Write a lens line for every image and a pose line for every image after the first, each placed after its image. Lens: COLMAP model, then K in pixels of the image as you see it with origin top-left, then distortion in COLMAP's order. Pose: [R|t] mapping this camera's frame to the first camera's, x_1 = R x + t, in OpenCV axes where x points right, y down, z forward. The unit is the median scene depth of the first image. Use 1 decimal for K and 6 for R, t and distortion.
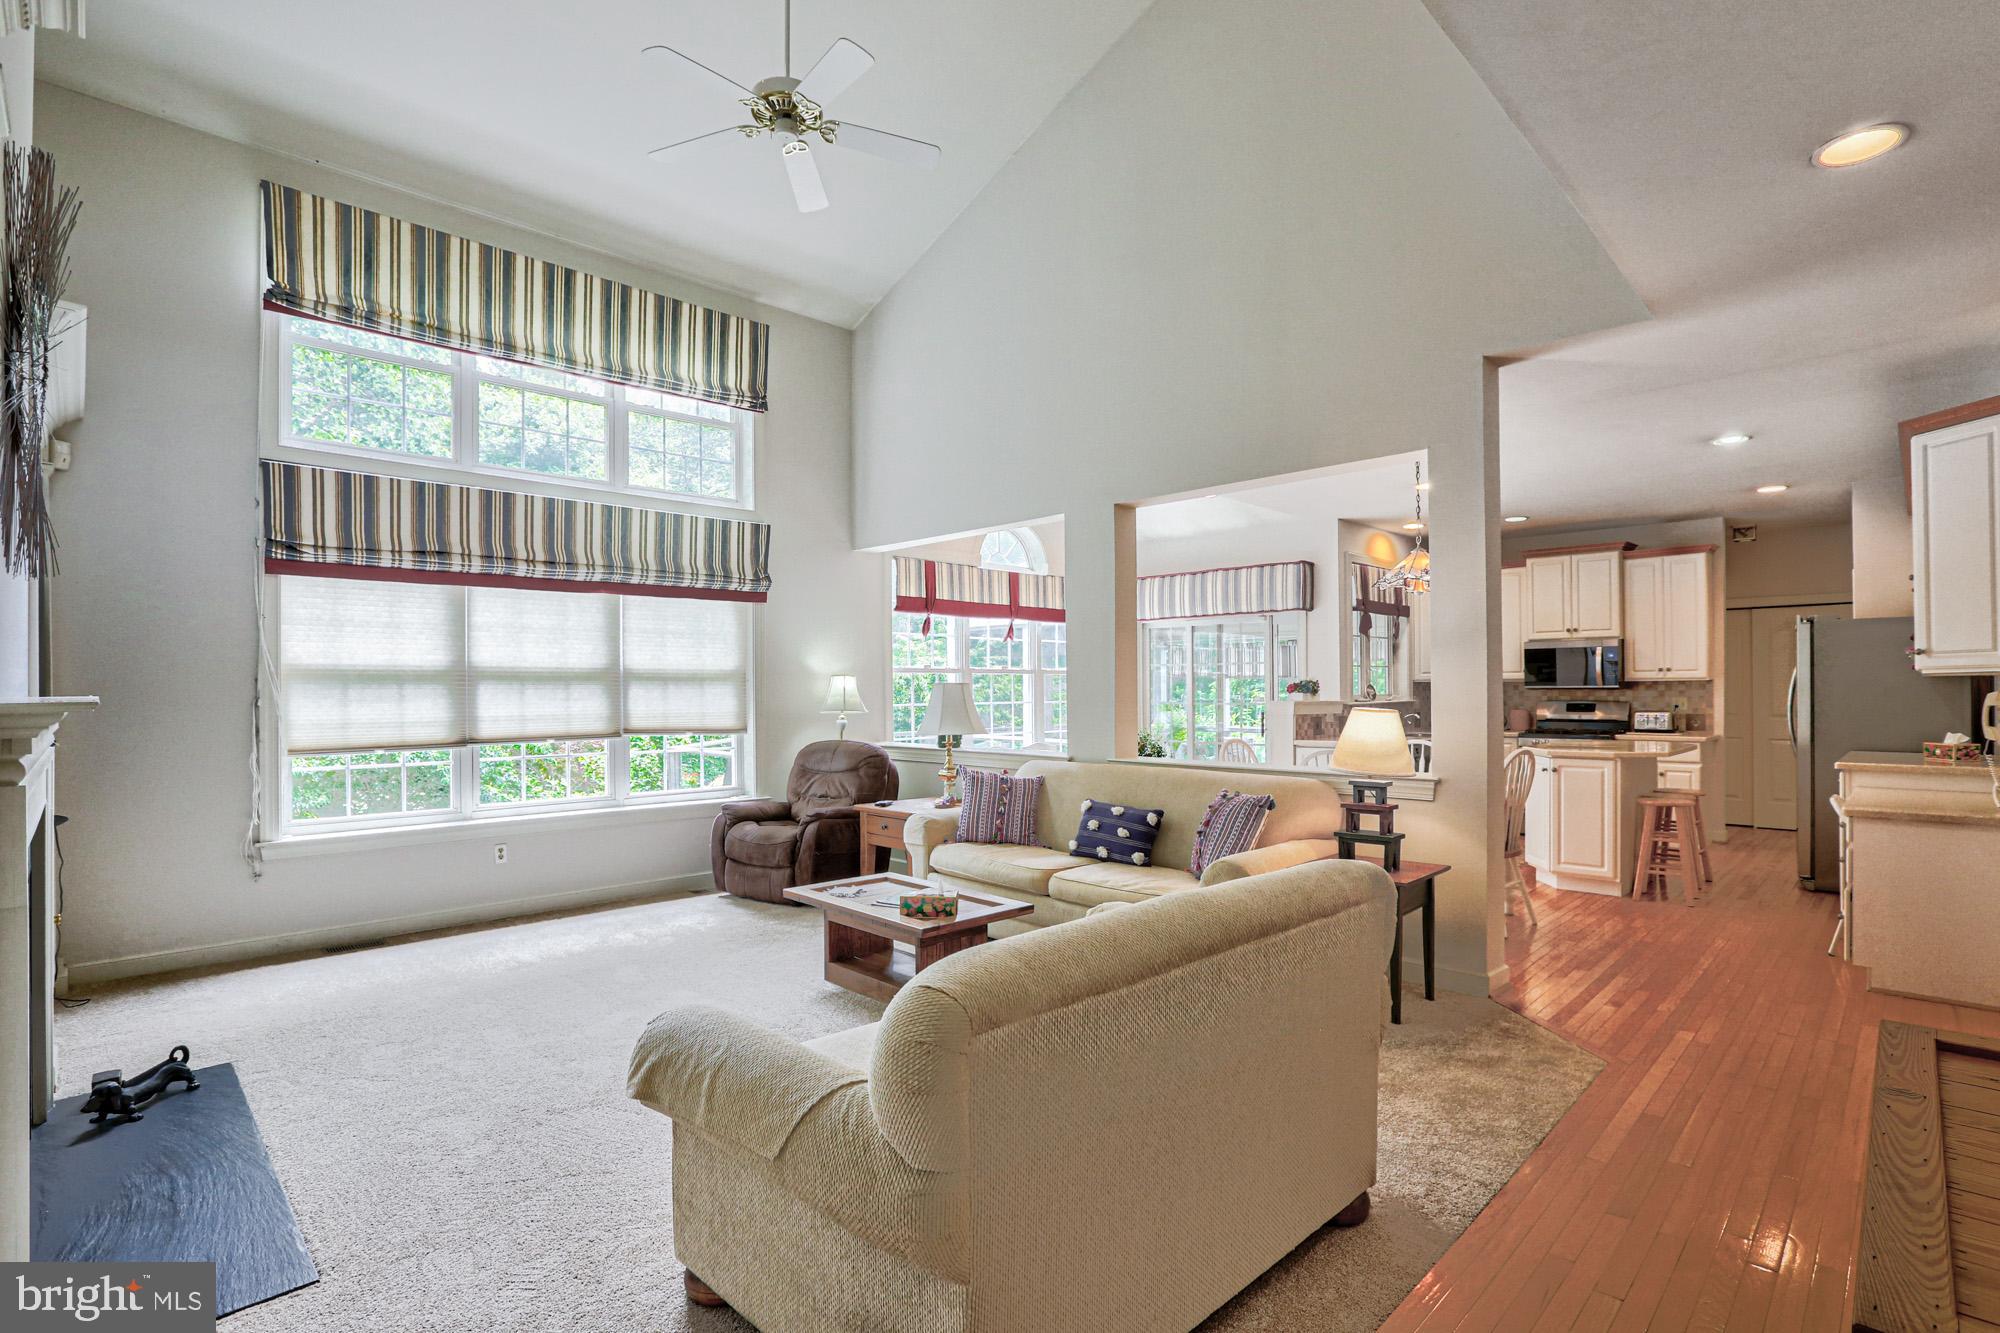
lens RADIAL K [[944.5, 0, 1005.3], [0, 944.5, 667.1], [0, 0, 1]] dist [-0.046598, 0.010205]
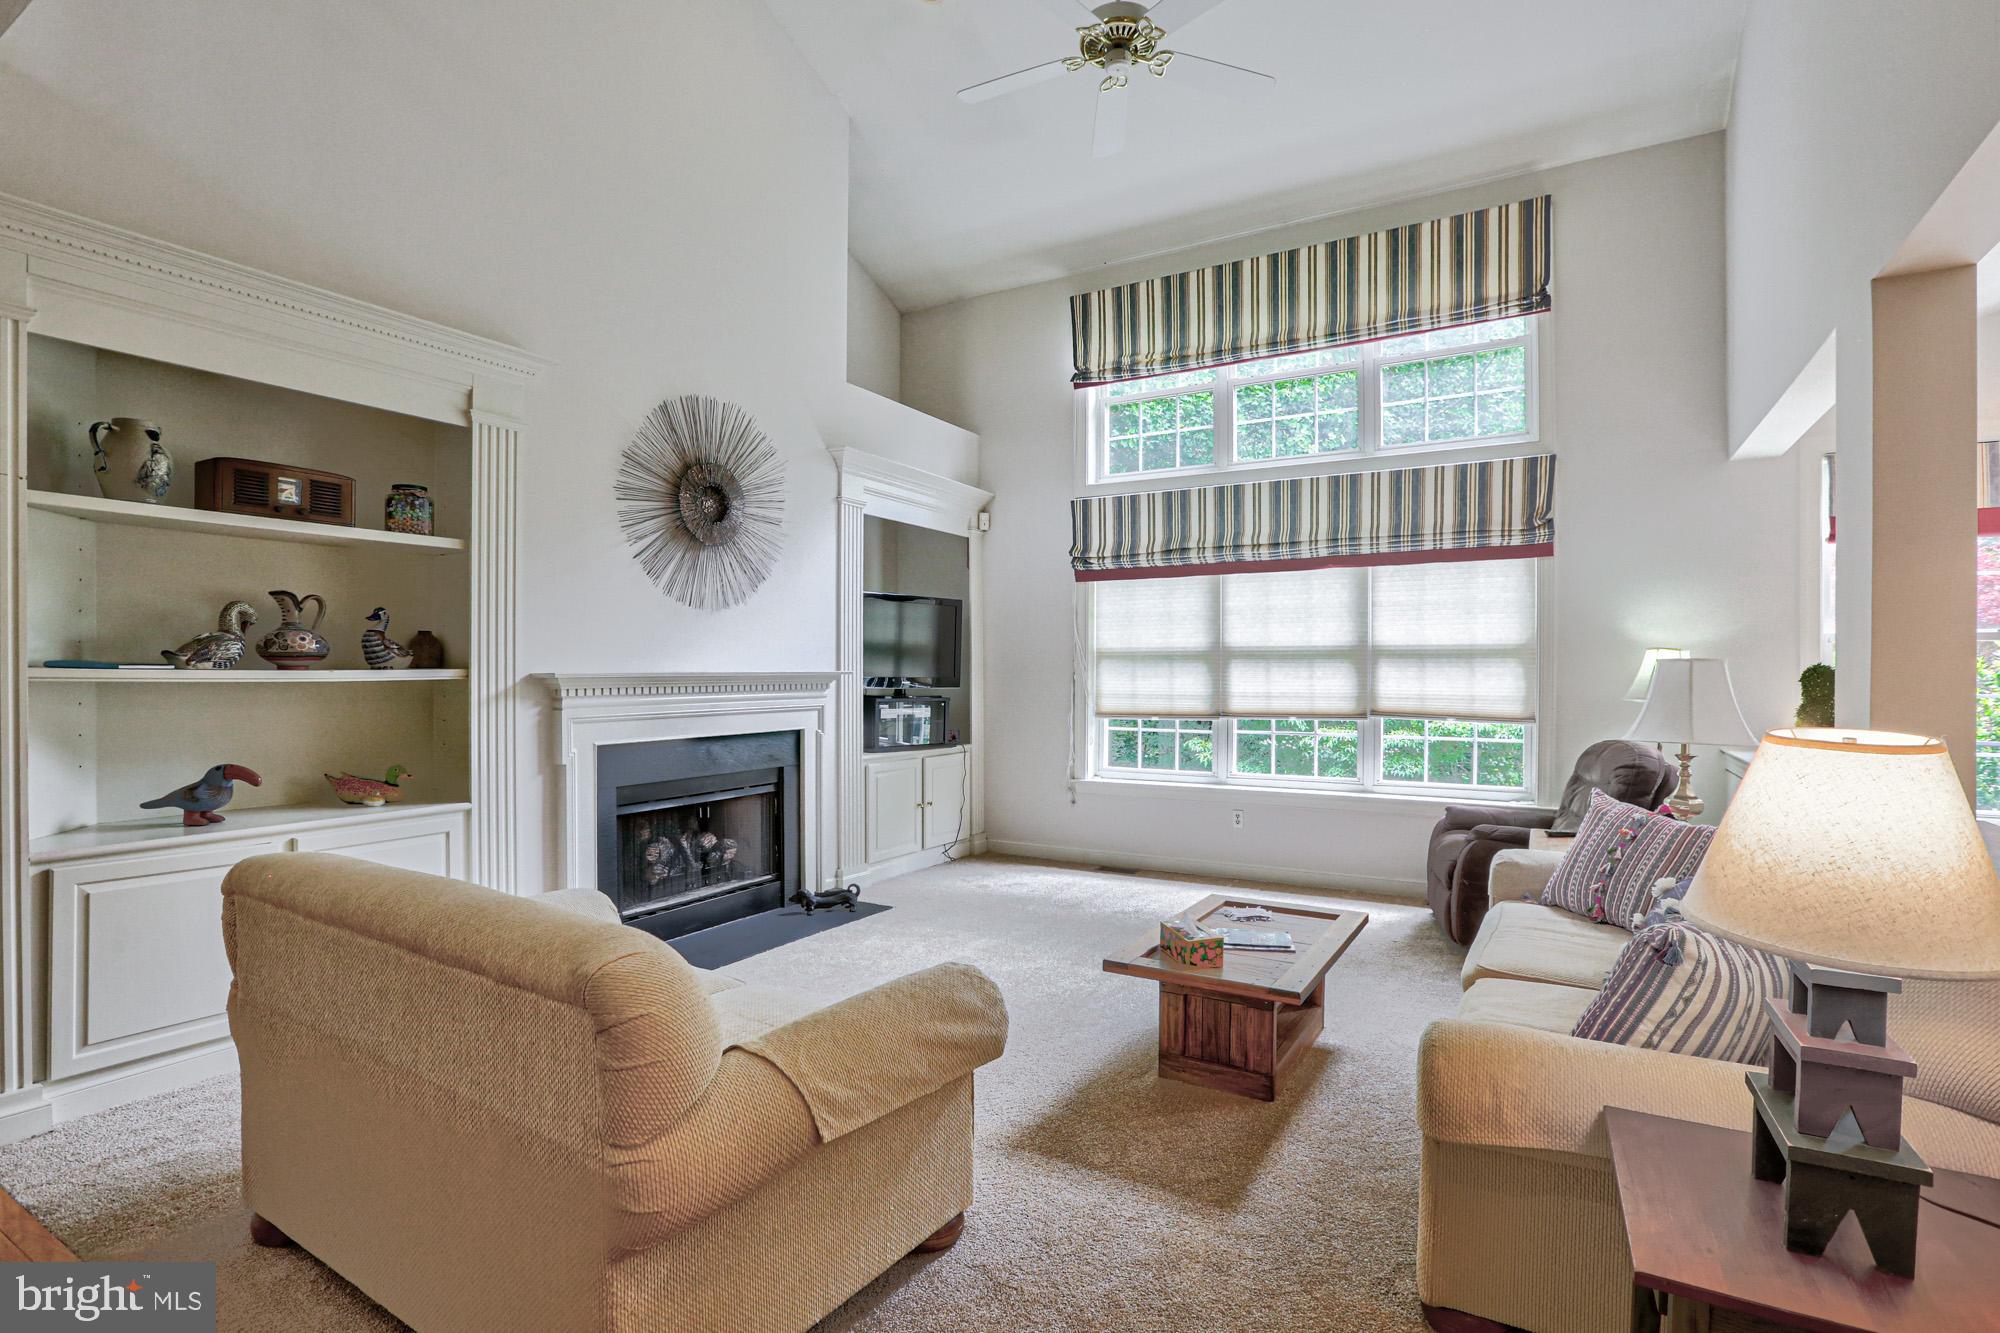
lens RADIAL K [[944.5, 0, 1002.6], [0, 944.5, 635.6], [0, 0, 1]] dist [-0.046598, 0.010205]
pose [[0.247488, -0.028015, -0.968486, 0.387711], [0.017325, 0.999550, -0.024486, 0.007702], [0.968736, -0.010719, 0.247862, 0.403079]]
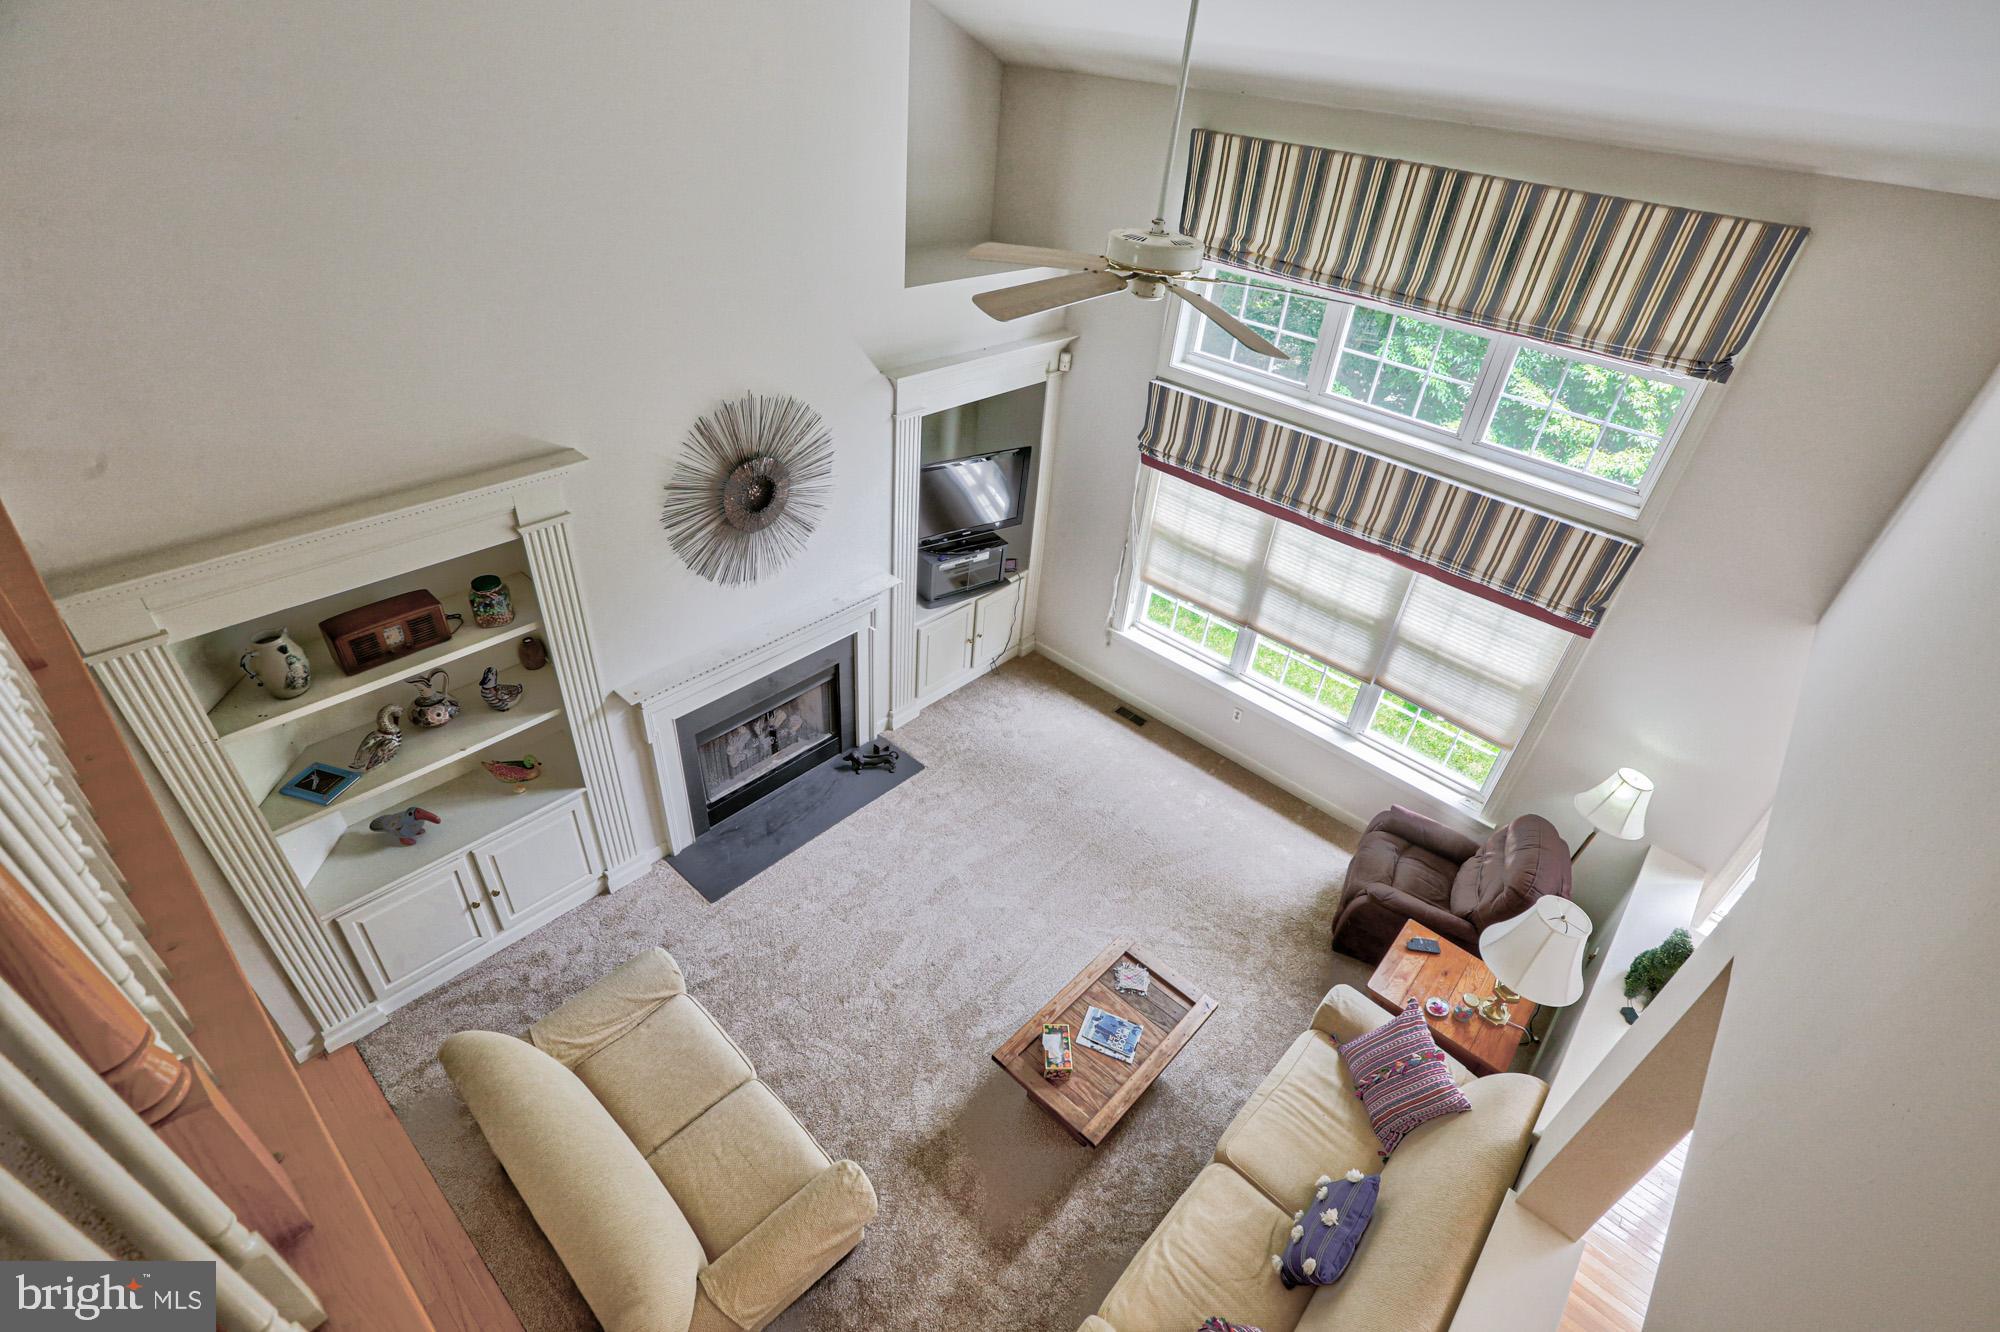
lens RADIAL K [[944.5, 0, 1005.8], [0, 944.5, 644.5], [0, 0, 1]] dist [-0.046598, 0.010205]
pose [[0.058338, 0.569985, -0.819581, 0.340869], [-0.059206, 0.821510, 0.567112, -0.480485], [0.996540, 0.015439, 0.081672, 0.512718]]
